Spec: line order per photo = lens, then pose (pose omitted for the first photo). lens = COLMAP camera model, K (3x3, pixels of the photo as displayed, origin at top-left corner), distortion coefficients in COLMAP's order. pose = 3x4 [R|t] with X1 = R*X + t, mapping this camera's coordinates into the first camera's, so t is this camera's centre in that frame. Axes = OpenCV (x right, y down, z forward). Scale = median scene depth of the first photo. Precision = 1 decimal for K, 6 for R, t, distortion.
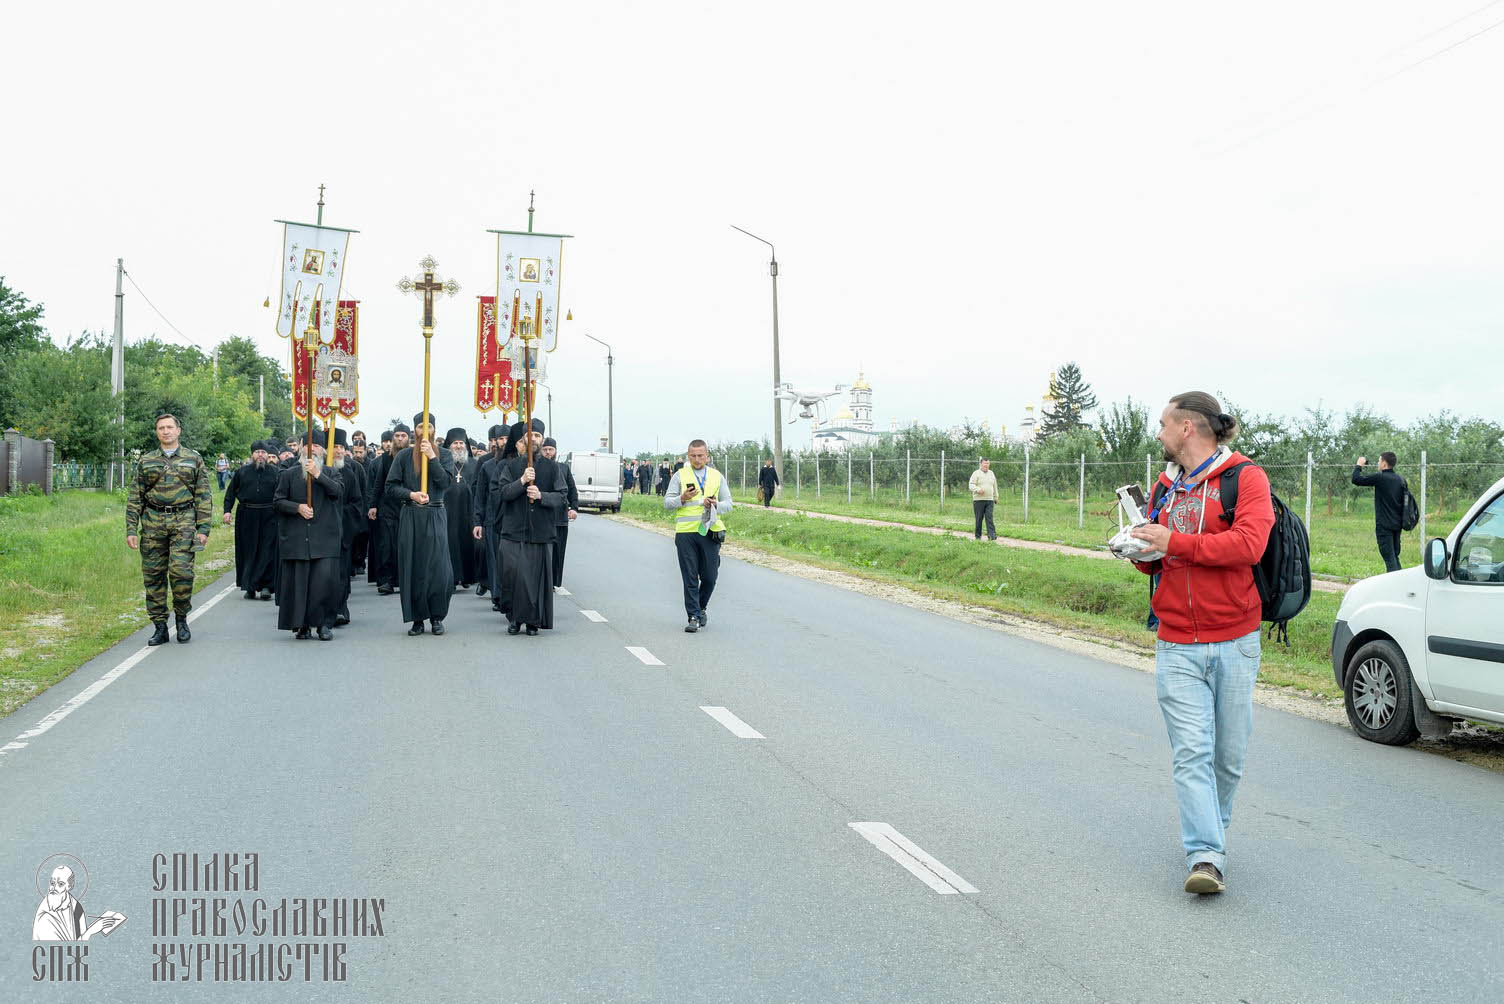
lens RADIAL K [[1499.3, 0, 750.8], [0, 1499.3, 501.9], [0, 0, 1]] dist [-0.063605, 0.009898]
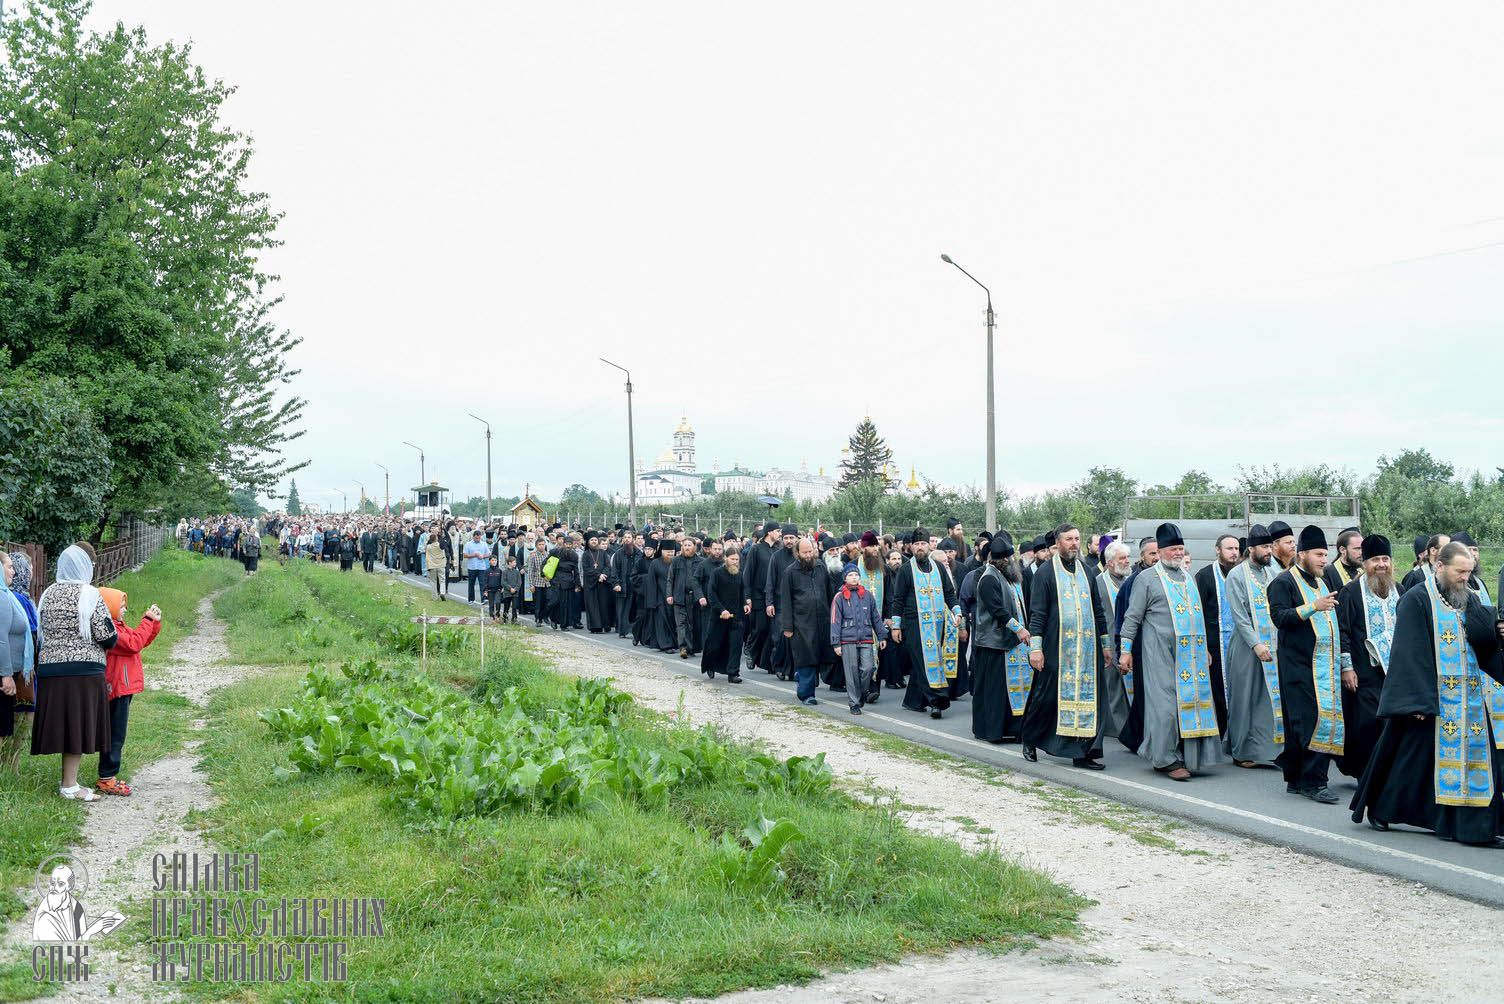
lens RADIAL K [[1499.3, 0, 750.8], [0, 1499.3, 501.9], [0, 0, 1]] dist [-0.063605, 0.009898]
pose [[0.993037, -0.007801, 0.117543, -0.011118], [0.010933, 0.999602, -0.026024, -0.001238], [-0.117293, 0.027128, 0.992727, -0.132133]]
